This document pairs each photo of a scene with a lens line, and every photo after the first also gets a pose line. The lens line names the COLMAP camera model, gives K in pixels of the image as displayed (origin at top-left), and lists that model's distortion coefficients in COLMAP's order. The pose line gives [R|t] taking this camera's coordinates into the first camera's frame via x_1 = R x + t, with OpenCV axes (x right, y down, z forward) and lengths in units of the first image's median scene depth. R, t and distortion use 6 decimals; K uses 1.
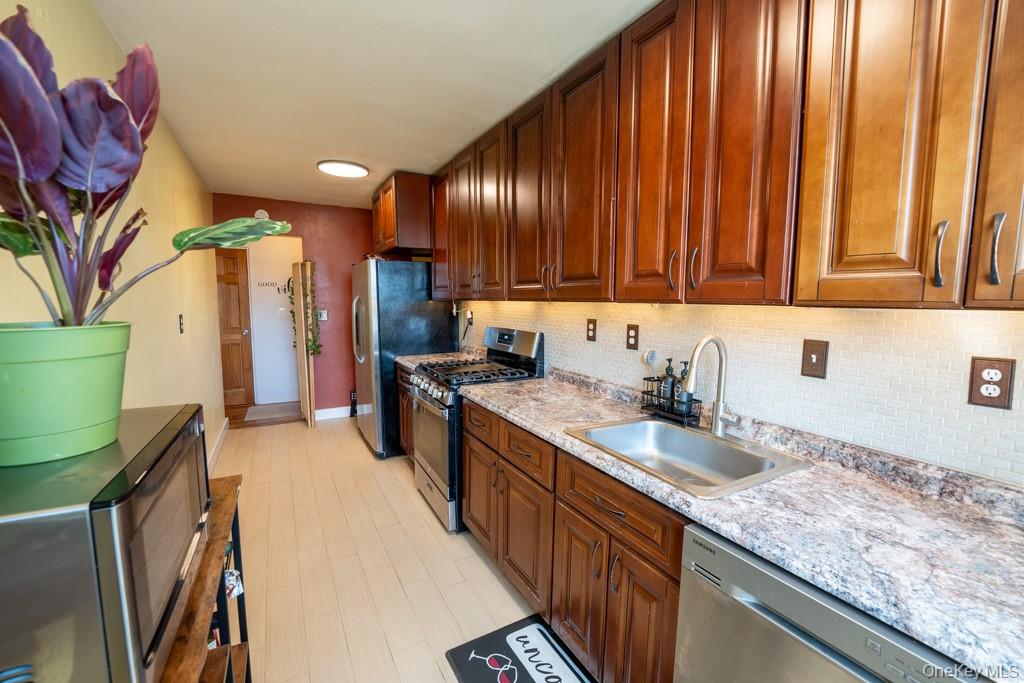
lens RADIAL K [[392.2, 0, 488.3], [0, 392.2, 335.5], [0, 0, 1]] dist [-0.000723, -0.000053]
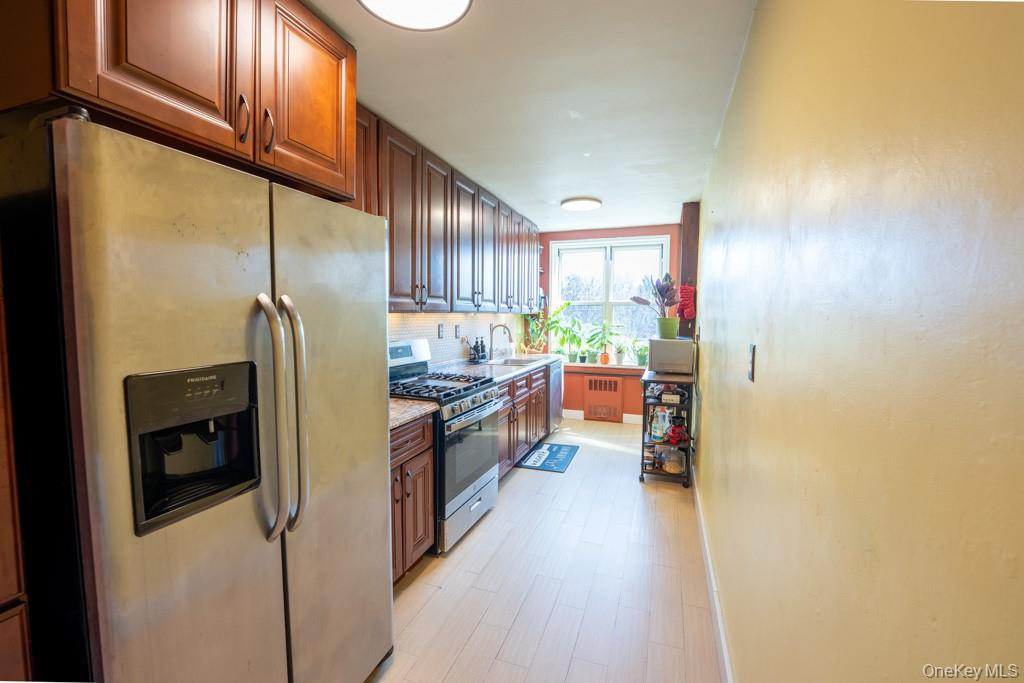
lens RADIAL K [[430.9, 0, 506.7], [0, 430.9, 344.2], [0, 0, 1]] dist [-0.003283, -0.000469]
pose [[-0.667381, -0.063701, 0.741987, -1.341448], [0.062434, 0.988042, 0.140981, -0.212616], [-0.742095, 0.140414, -0.655423, 2.196747]]
